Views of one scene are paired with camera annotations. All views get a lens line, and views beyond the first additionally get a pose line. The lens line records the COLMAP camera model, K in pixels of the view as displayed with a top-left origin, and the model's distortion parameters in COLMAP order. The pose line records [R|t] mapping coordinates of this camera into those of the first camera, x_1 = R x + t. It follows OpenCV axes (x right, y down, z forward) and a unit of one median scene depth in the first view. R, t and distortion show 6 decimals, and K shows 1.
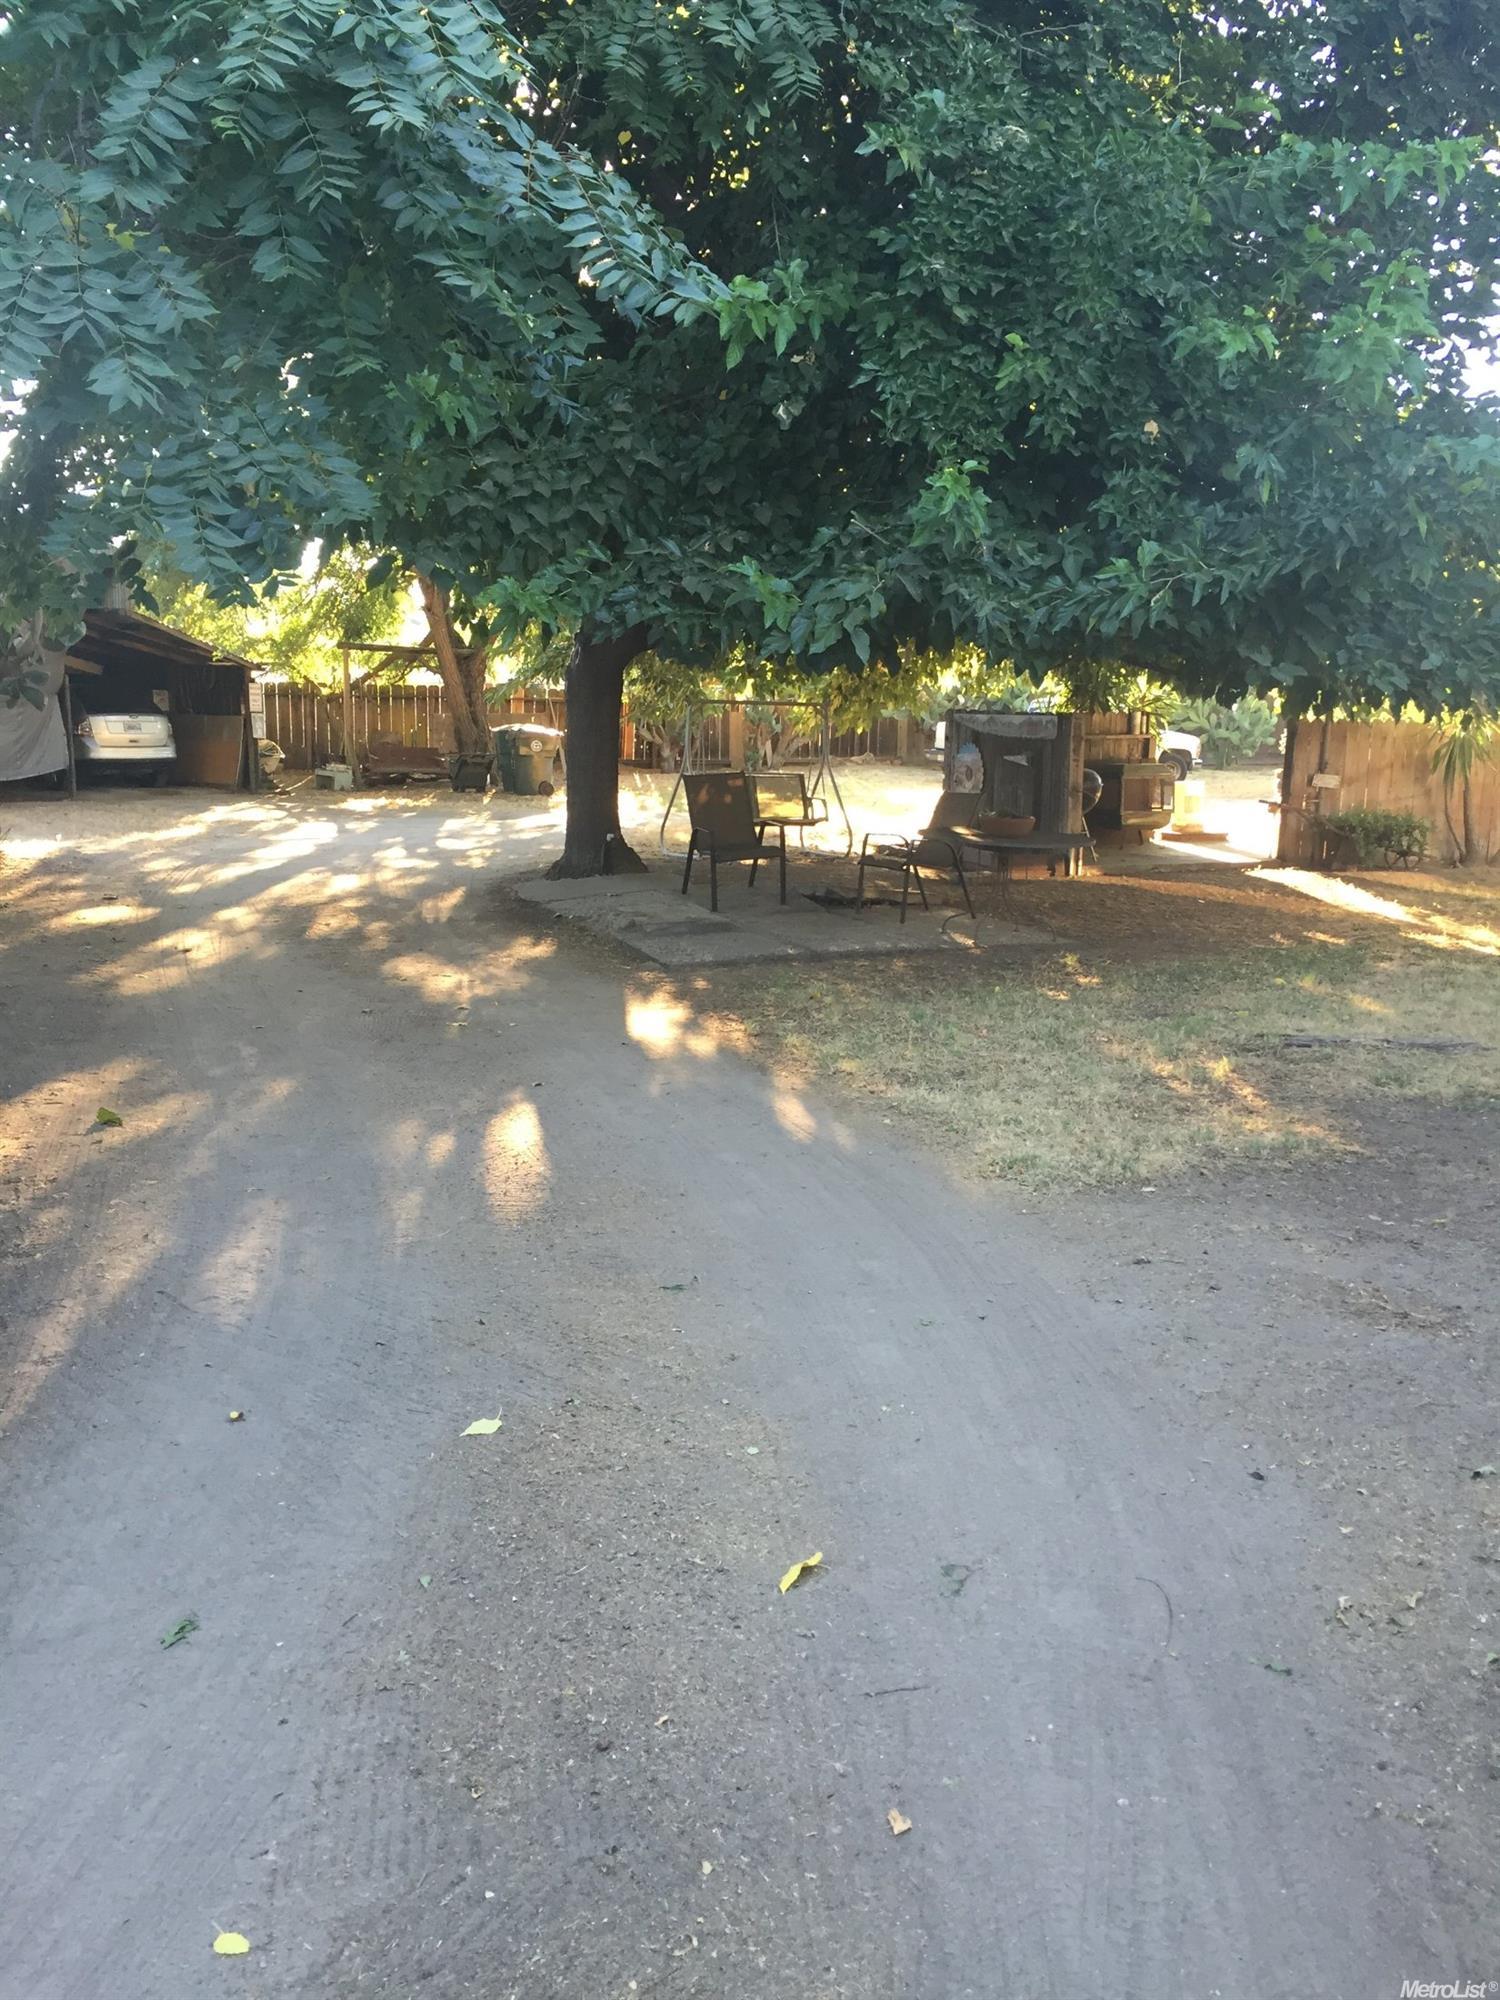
lens RADIAL K [[1692.7, 0, 747.7], [0, 1692.7, 1002.4], [0, 0, 1]] dist [0.046156, 0.001615]
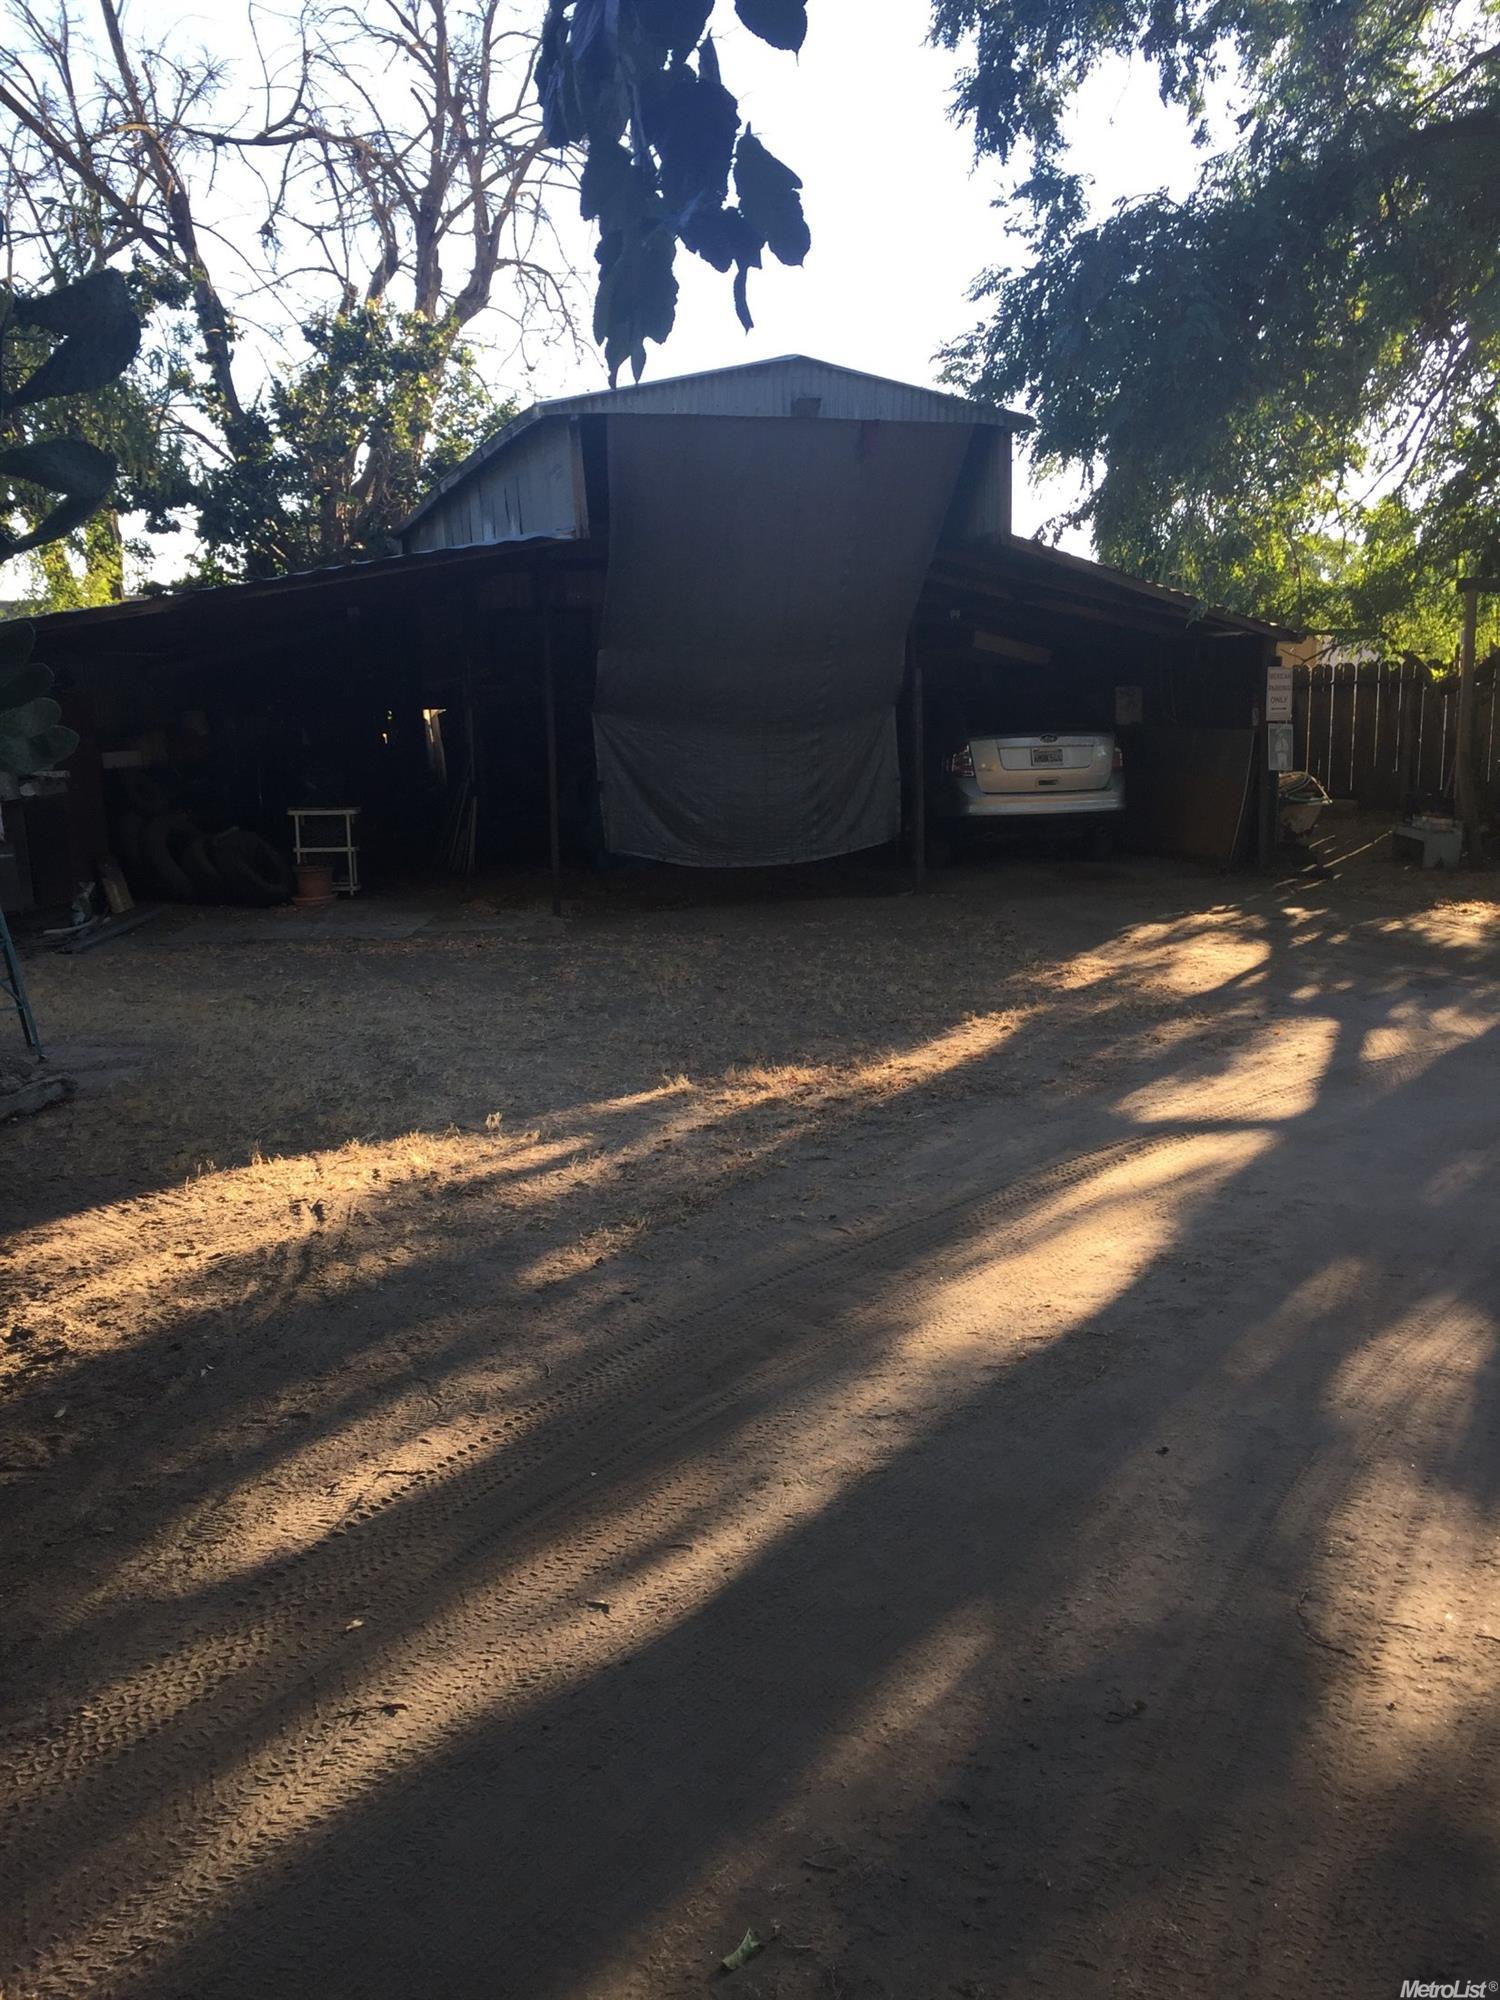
lens RADIAL K [[1692.7, 0, 745.3], [0, 1692.7, 998.9], [0, 0, 1]] dist [0.046156, 0.001615]
pose [[0.801574, 0.074429, -0.593245, -0.101496], [-0.071567, 0.997032, 0.028390, -0.087805], [0.593597, 0.019700, 0.804521, 0.477645]]
